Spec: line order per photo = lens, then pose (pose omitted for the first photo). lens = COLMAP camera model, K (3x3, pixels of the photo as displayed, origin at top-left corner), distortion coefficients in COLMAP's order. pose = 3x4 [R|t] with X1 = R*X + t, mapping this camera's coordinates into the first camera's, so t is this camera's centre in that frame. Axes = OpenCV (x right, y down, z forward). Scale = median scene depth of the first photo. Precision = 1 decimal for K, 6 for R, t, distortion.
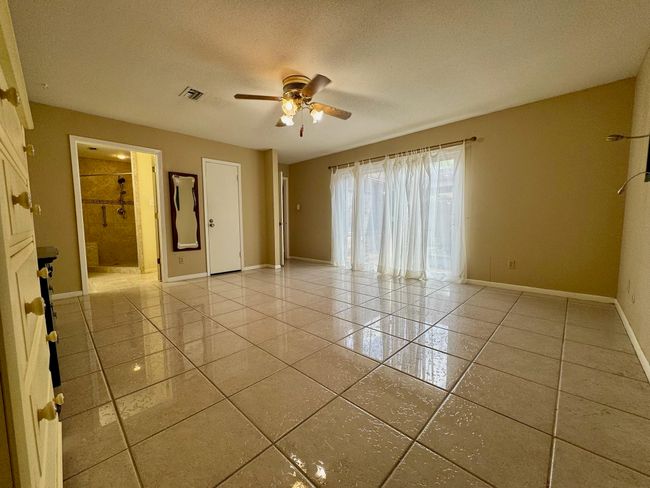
lens RADIAL K [[261.4, 0, 325.3], [0, 261.4, 244.7], [0, 0, 1]] dist [-0.001959, -0.000254]
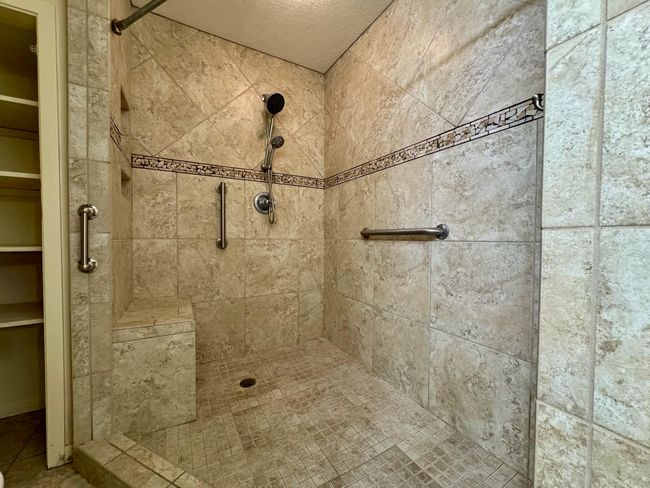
lens RADIAL K [[261.4, 0, 324.5], [0, 261.4, 243.8], [0, 0, 1]] dist [-0.001959, -0.000254]
pose [[0.958704, 0.018961, -0.283774, -0.636847], [-0.036296, 0.997773, -0.055955, -0.063272], [0.282081, 0.063944, 0.957257, 0.733764]]
